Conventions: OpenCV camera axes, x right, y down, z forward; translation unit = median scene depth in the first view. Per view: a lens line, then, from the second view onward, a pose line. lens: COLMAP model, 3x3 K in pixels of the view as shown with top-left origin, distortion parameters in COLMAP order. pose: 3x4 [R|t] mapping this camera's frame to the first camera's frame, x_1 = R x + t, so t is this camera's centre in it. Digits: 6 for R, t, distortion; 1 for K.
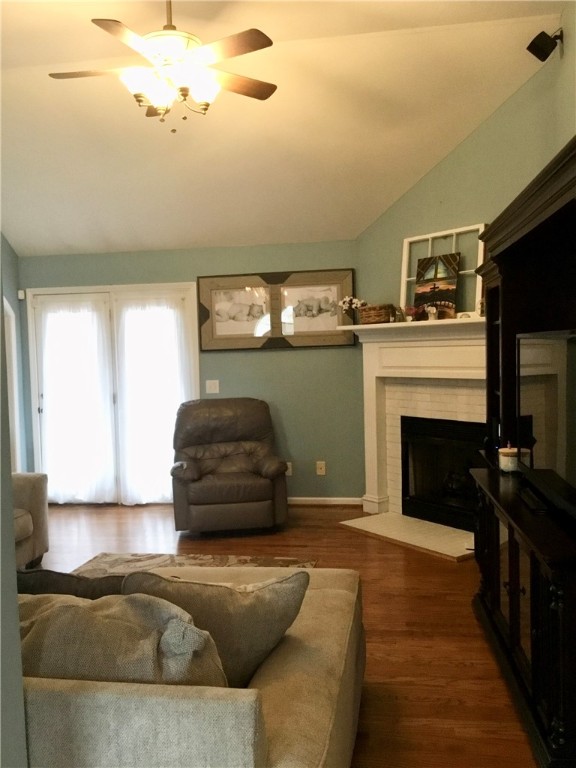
lens RADIAL K [[698.2, 0, 285.4], [0, 698.2, 381.4], [0, 0, 1]] dist [0.098877, -0.194525]
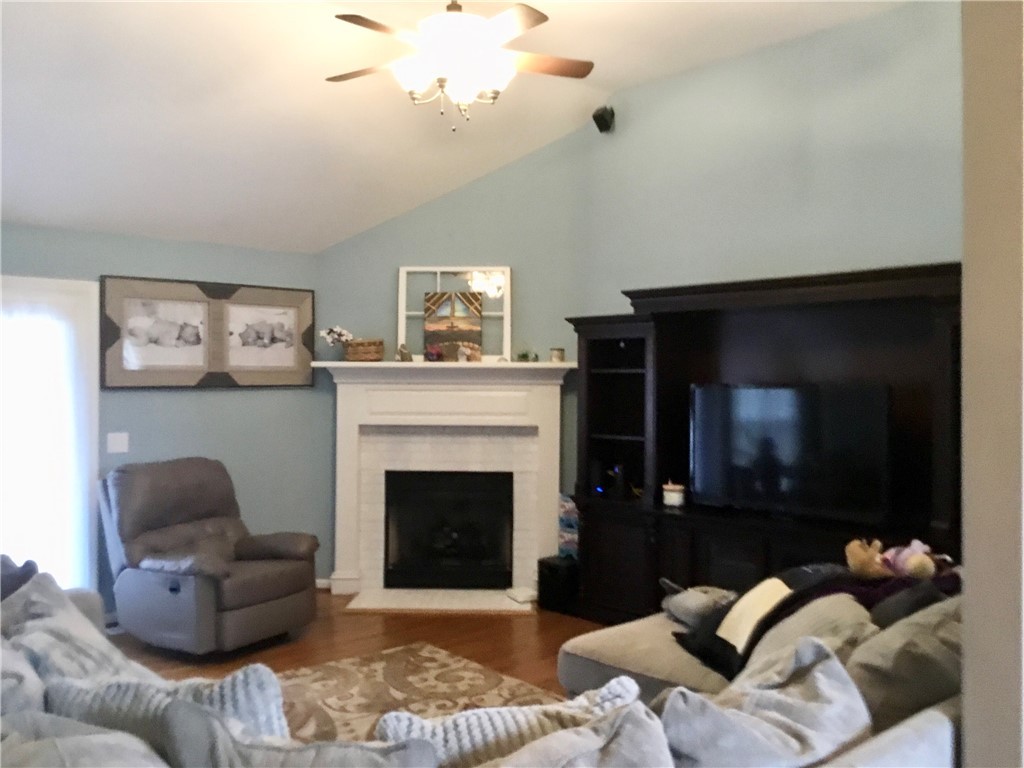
lens RADIAL K [[930.9, 0, 512.3], [0, 930.9, 374.4], [0, 0, 1]] dist [0.098877, -0.194525]
pose [[0.613030, 0.036115, 0.789233, -0.615314], [0.017562, 0.998085, -0.059314, 0.002189], [-0.789864, 0.050222, 0.611222, 0.173452]]
